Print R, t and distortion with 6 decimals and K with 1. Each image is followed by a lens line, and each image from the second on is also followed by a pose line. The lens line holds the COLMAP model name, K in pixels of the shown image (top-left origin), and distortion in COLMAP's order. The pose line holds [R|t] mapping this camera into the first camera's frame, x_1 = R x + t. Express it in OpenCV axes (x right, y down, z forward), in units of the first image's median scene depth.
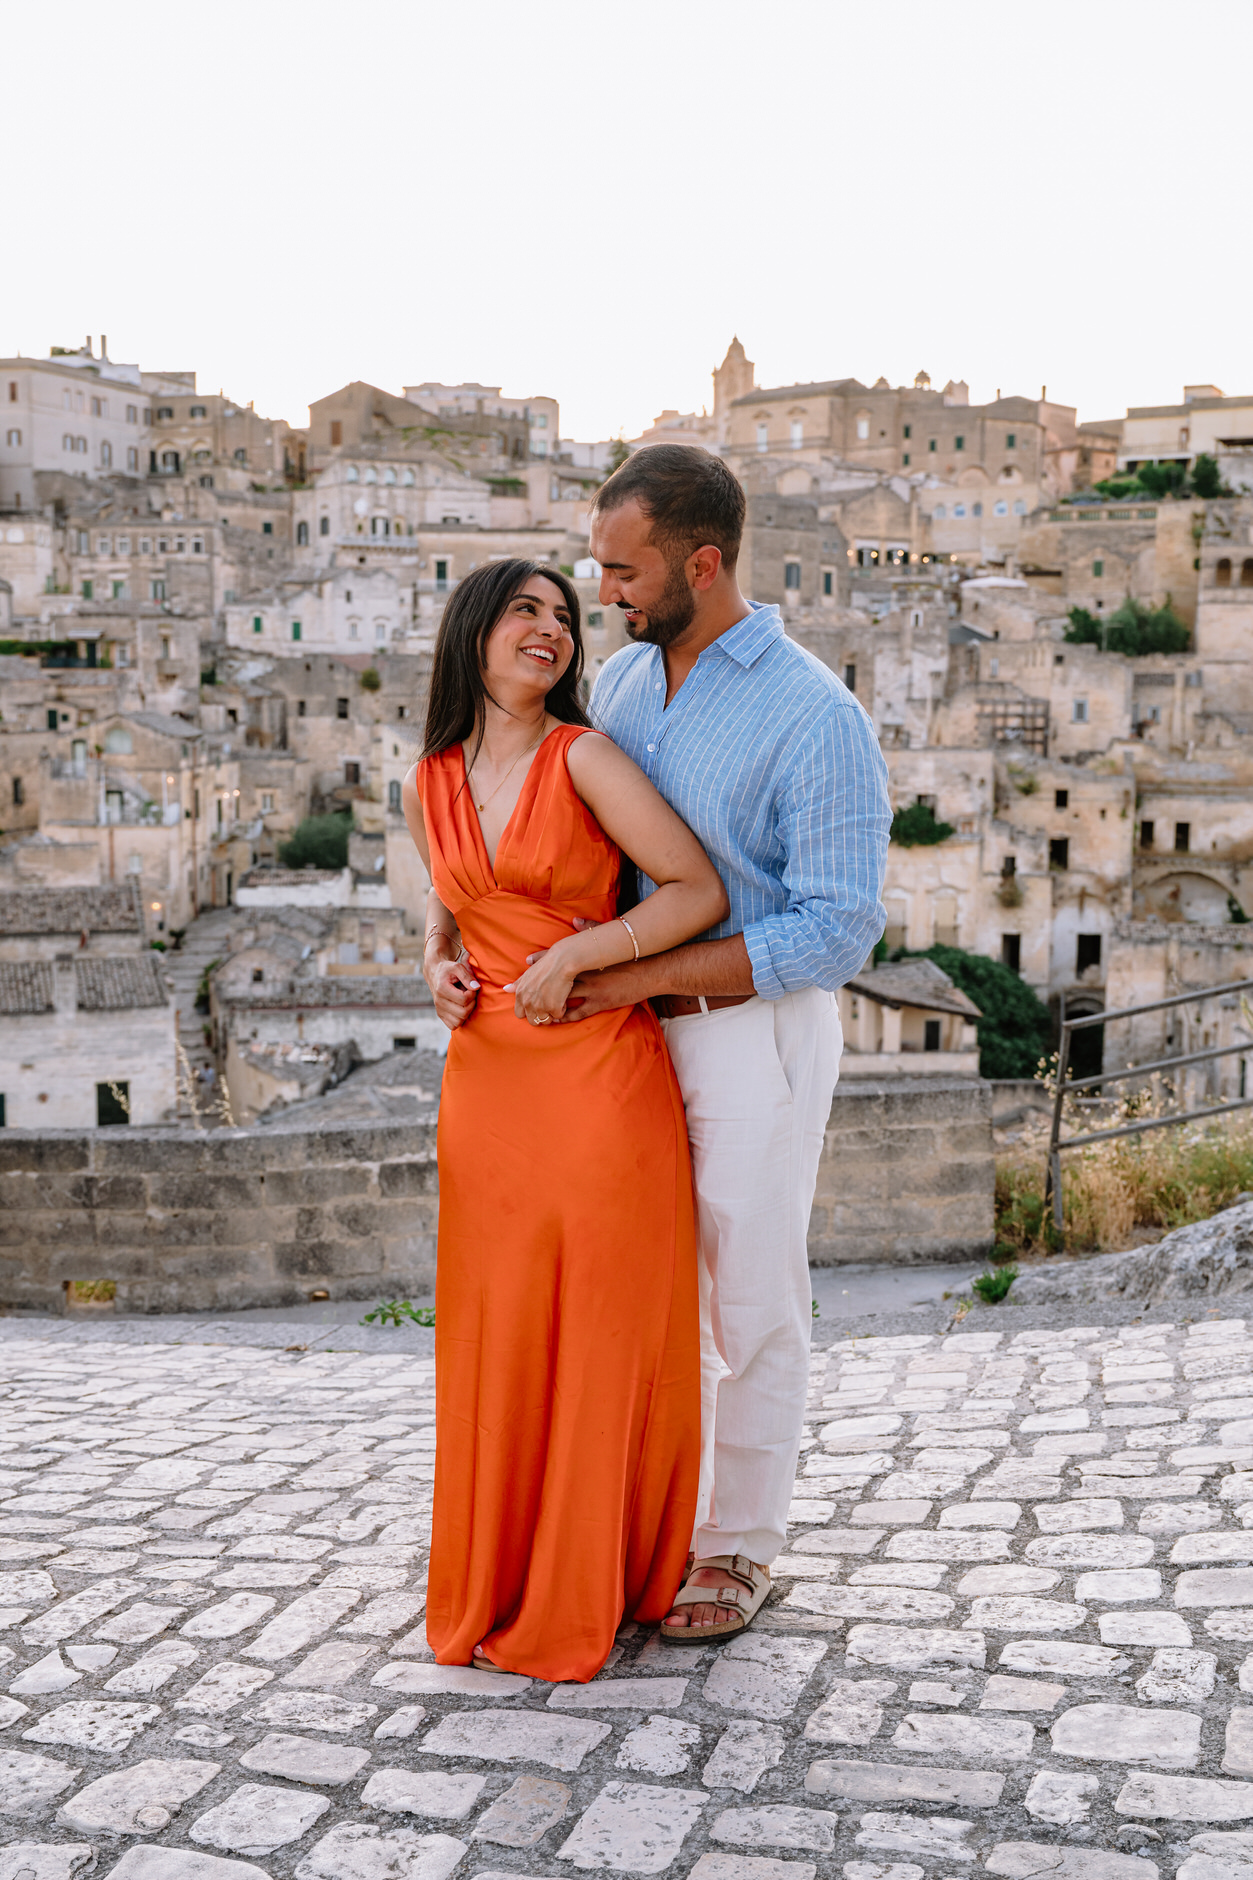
lens RADIAL K [[2077.7, 0, 627.2], [0, 2077.7, 949.7], [0, 0, 1]] dist [-0.000602, 0.000000]
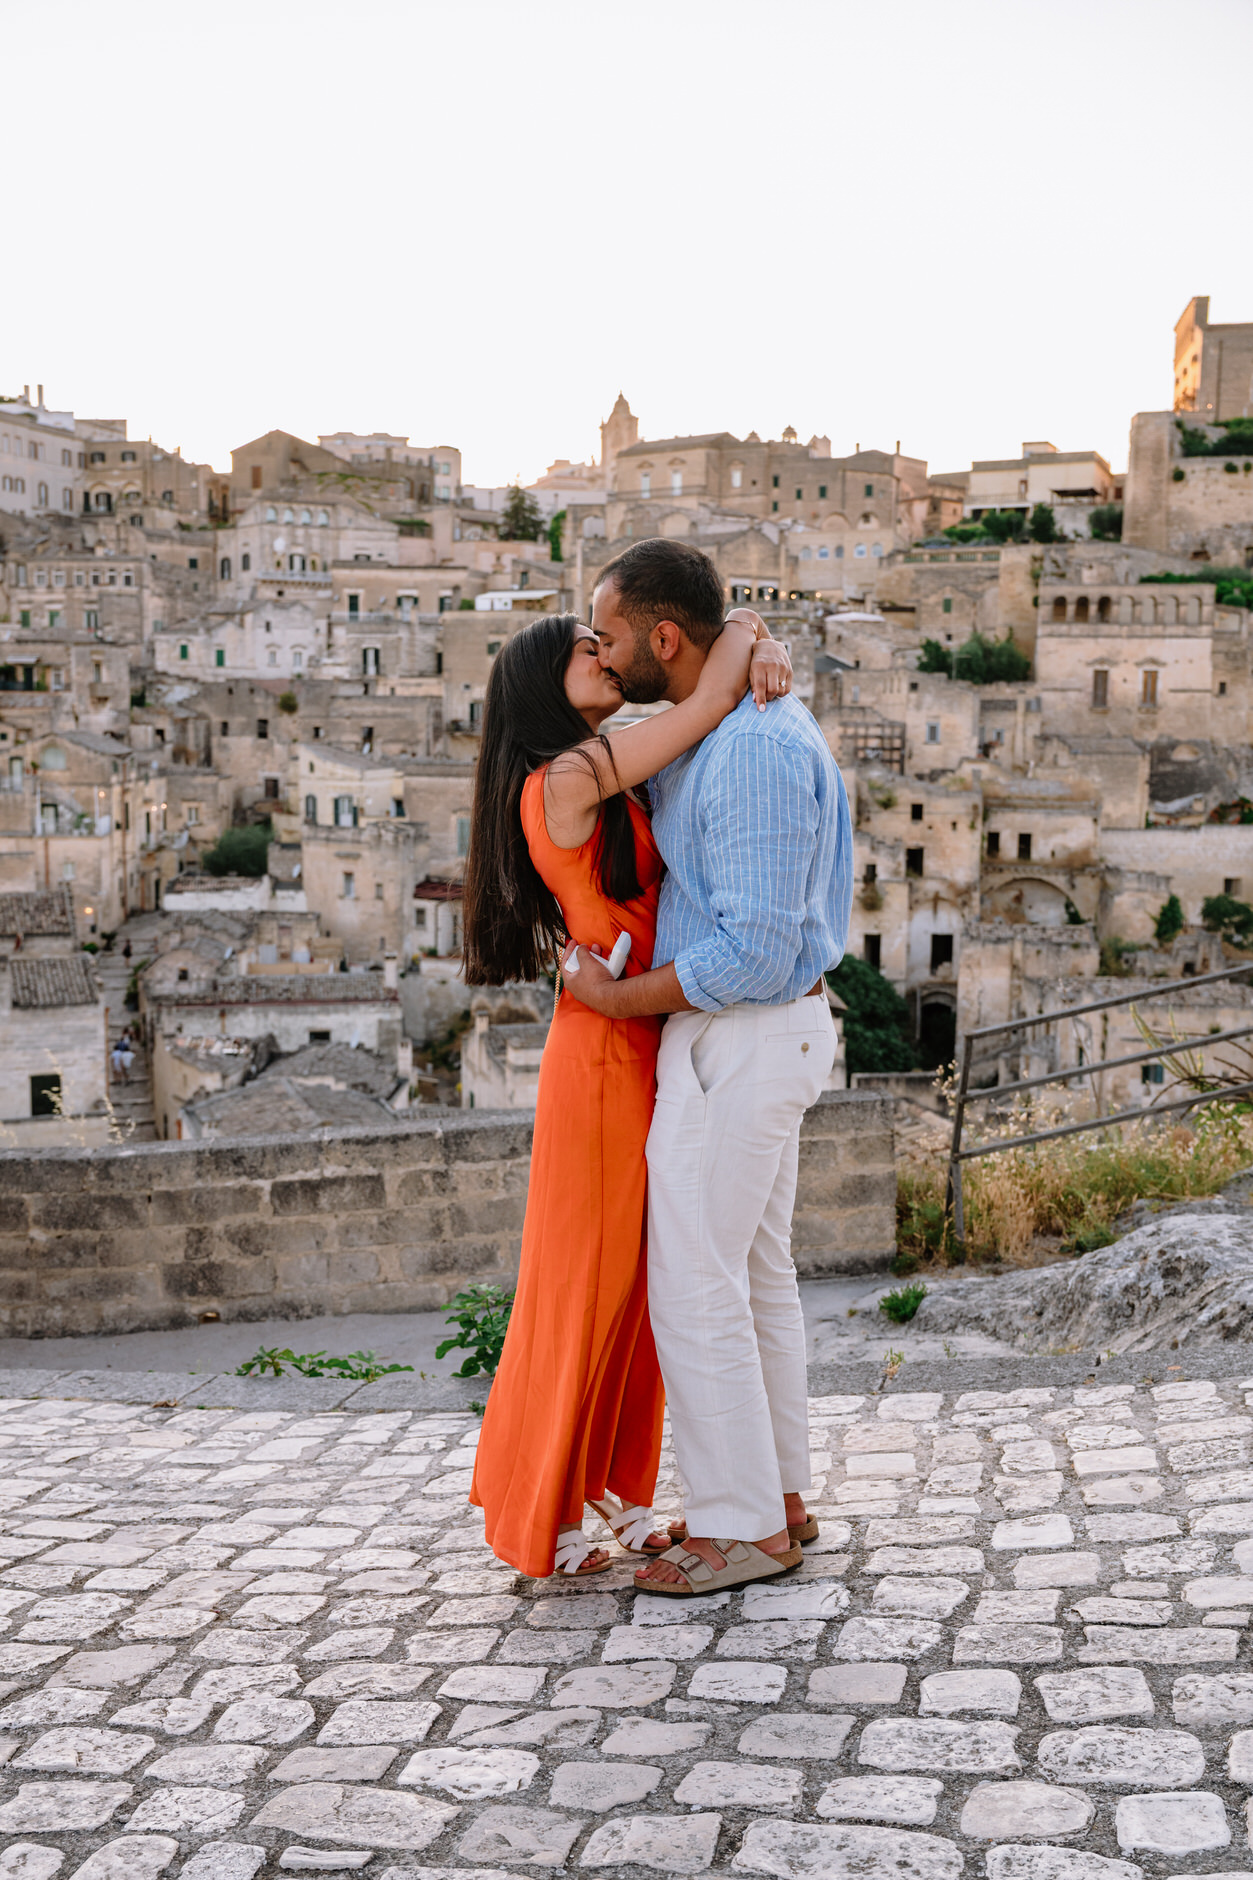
lens RADIAL K [[1876.6, 0, 624.3], [0, 1876.6, 947.0], [0, 0, 1]] dist [-0.000173, 0.000000]
pose [[0.998582, -0.002880, 0.053153, -0.000021], [0.002923, 0.999995, -0.000731, -0.000345], [-0.053151, 0.000885, 0.998586, 0.006667]]
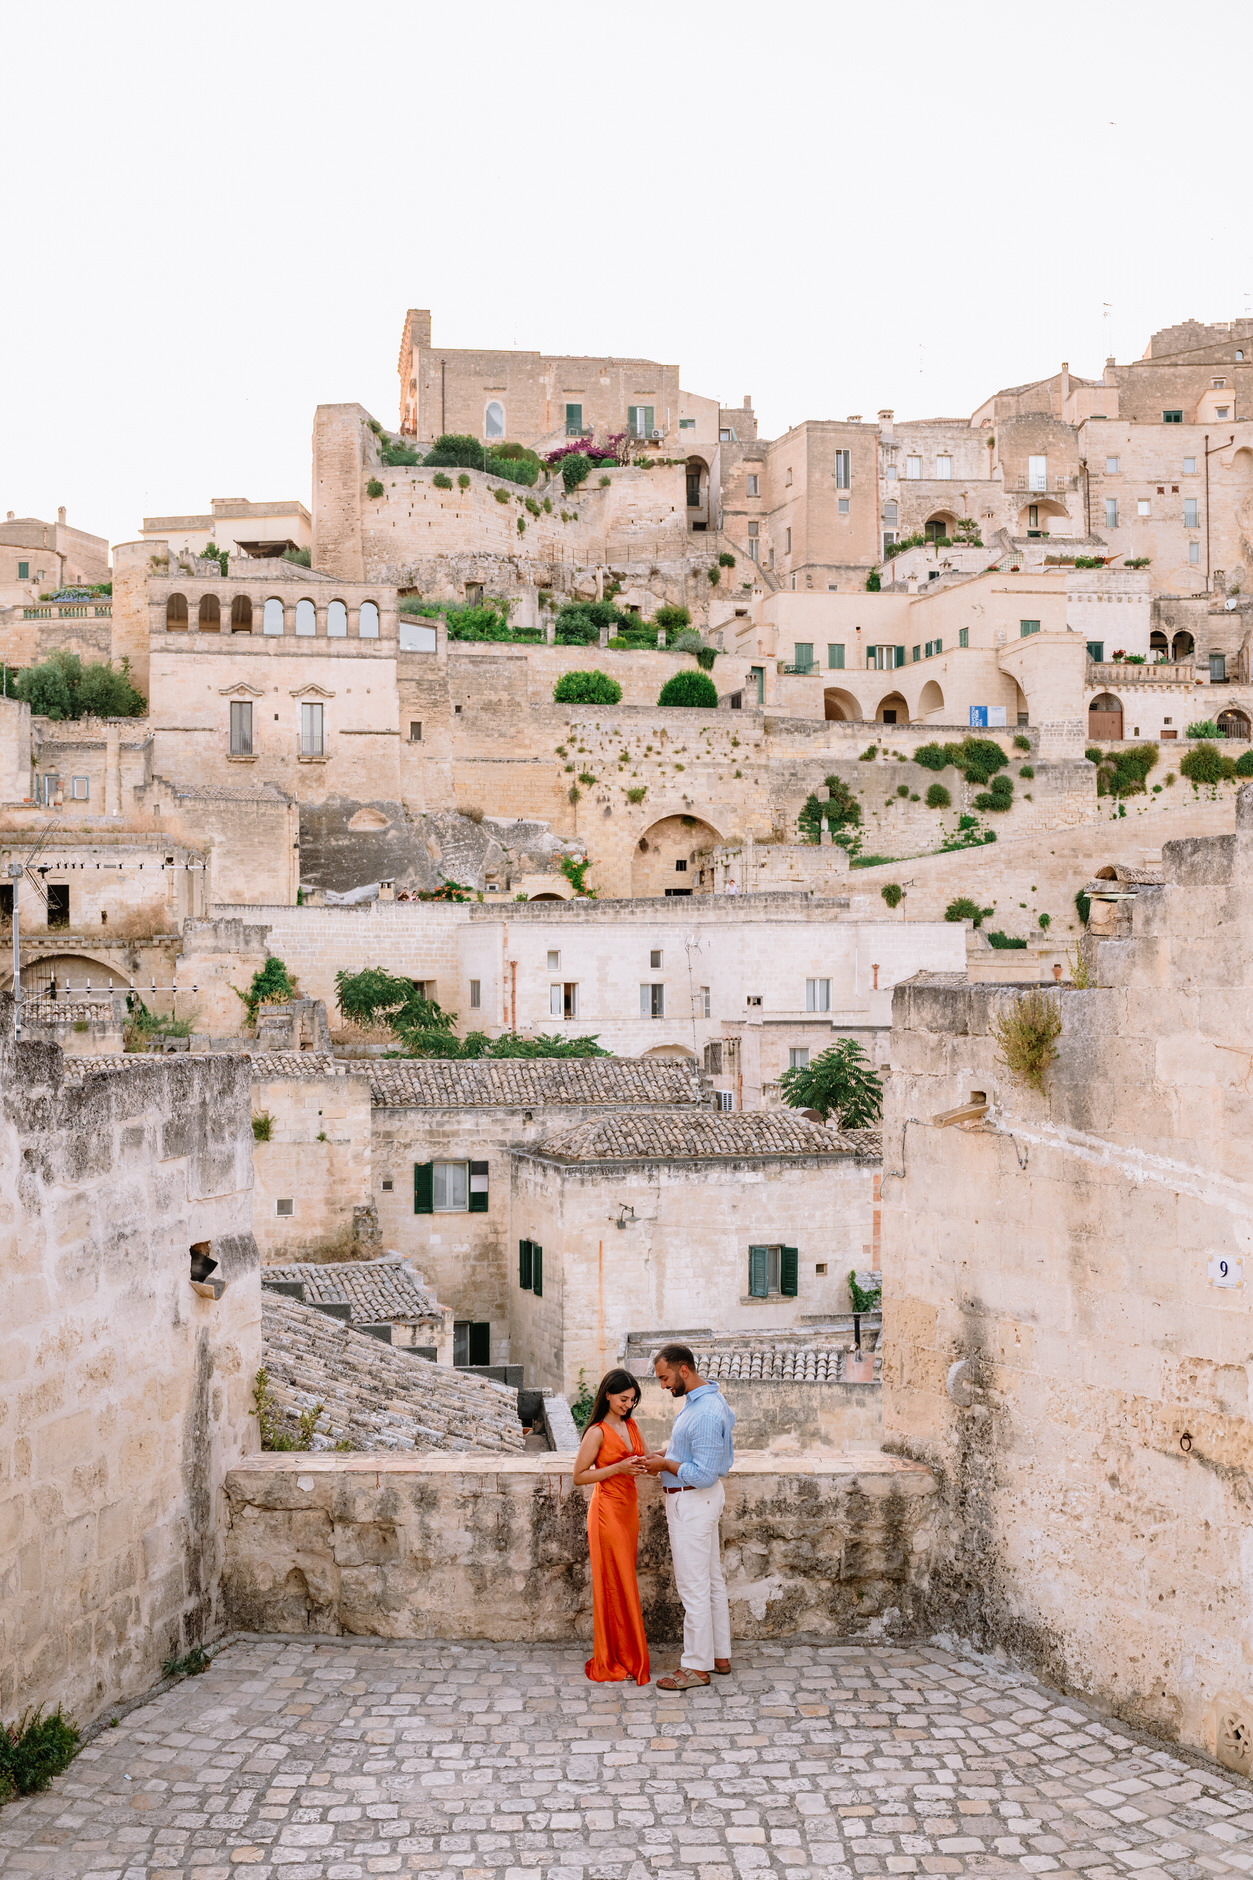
lens RADIAL K [[2108.3, 0, 618.9], [0, 2108.3, 932.6], [0, 0, 1]] dist [-0.004950, 0.000000]
pose [[0.931472, -0.007210, 0.363742, 0.134574], [0.062721, 0.988016, -0.141033, 0.045357], [-0.358366, 0.154183, 0.920761, 0.215057]]
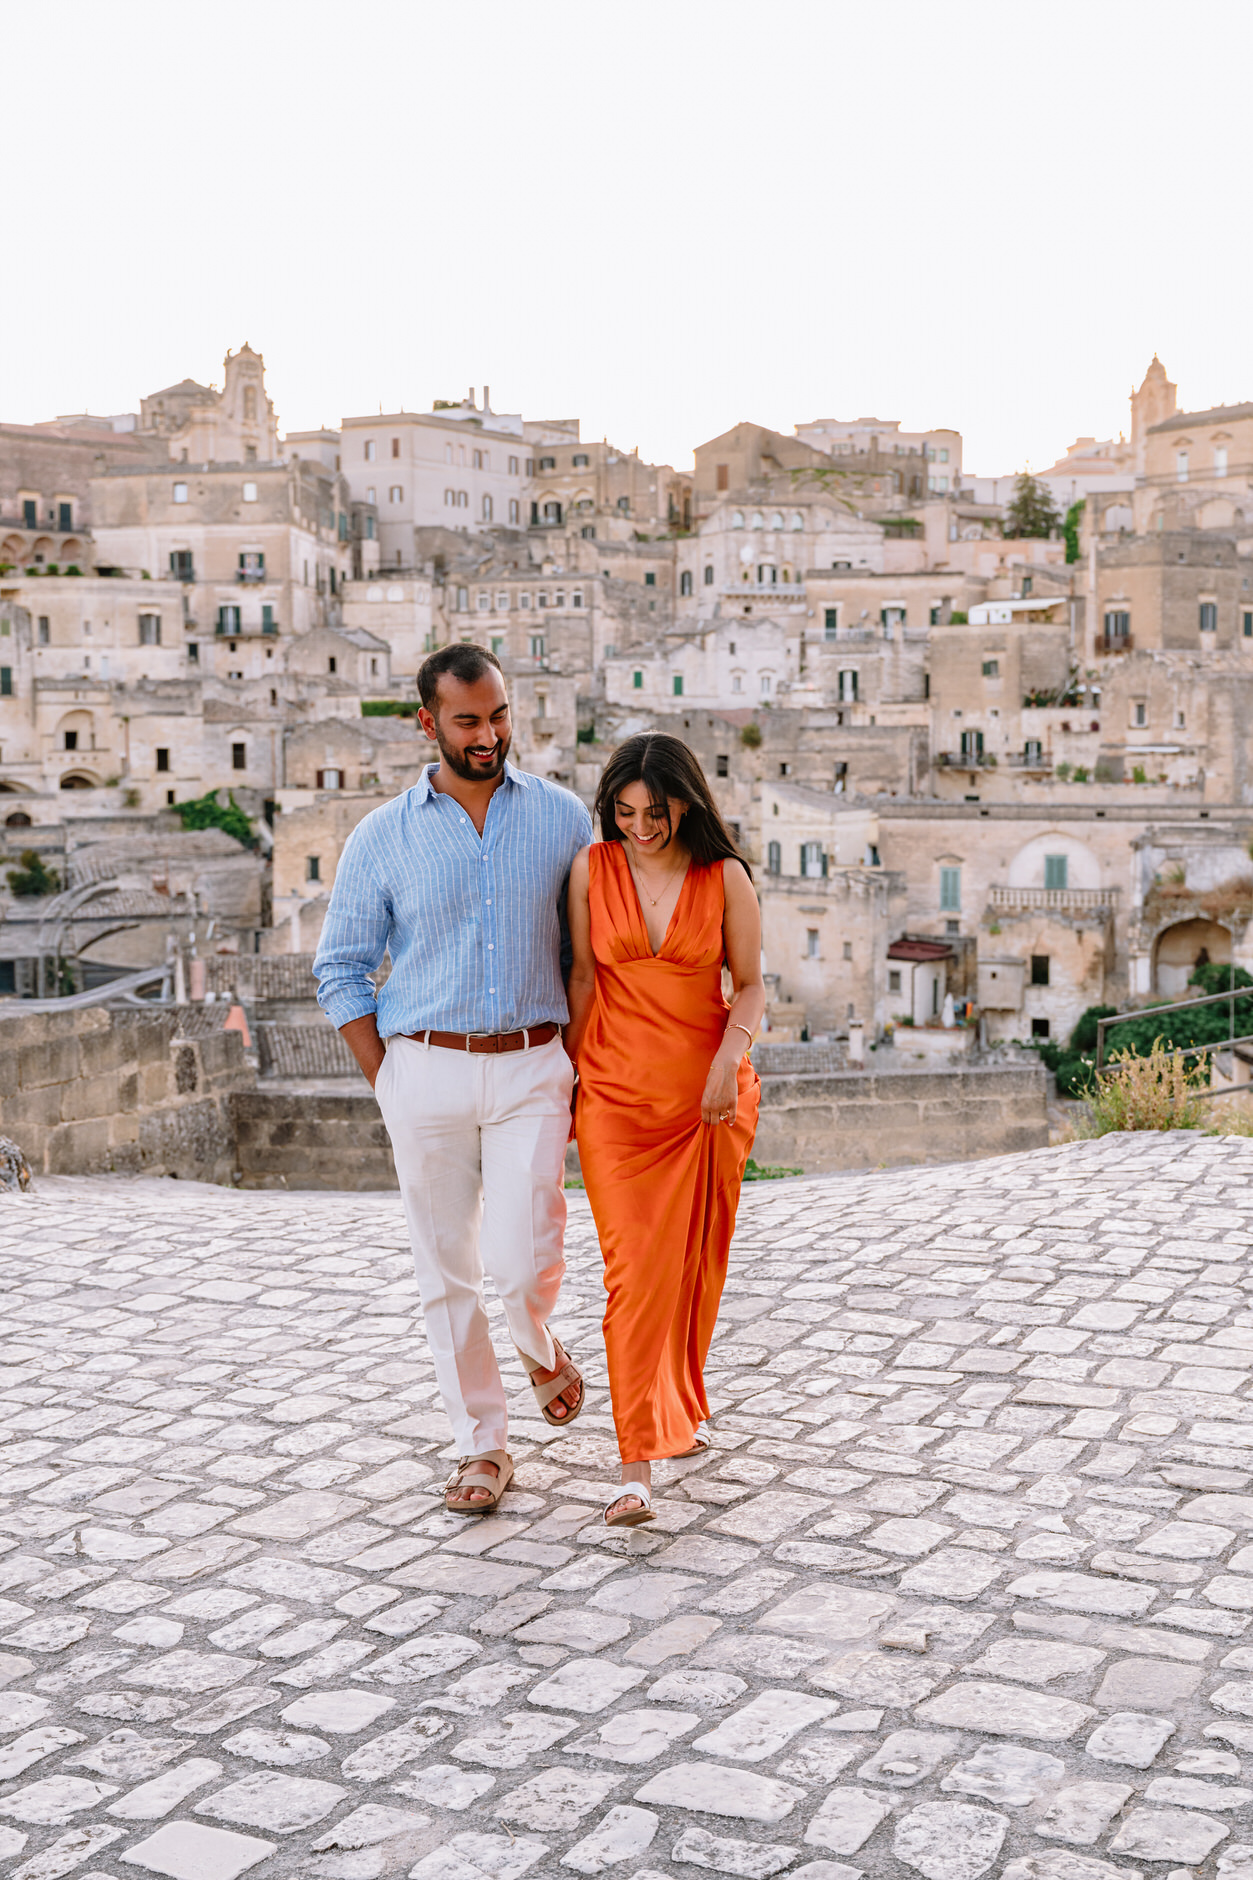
lens RADIAL K [[2264.1, 0, 623.1], [0, 2264.1, 930.1], [0, 0, 1]] dist [-0.015978, 0.000000]
pose [[0.982832, 0.001008, -0.184500, 0.010622], [-0.008735, 0.999118, -0.041072, 0.002340], [0.184296, 0.041978, 0.981974, -0.027785]]
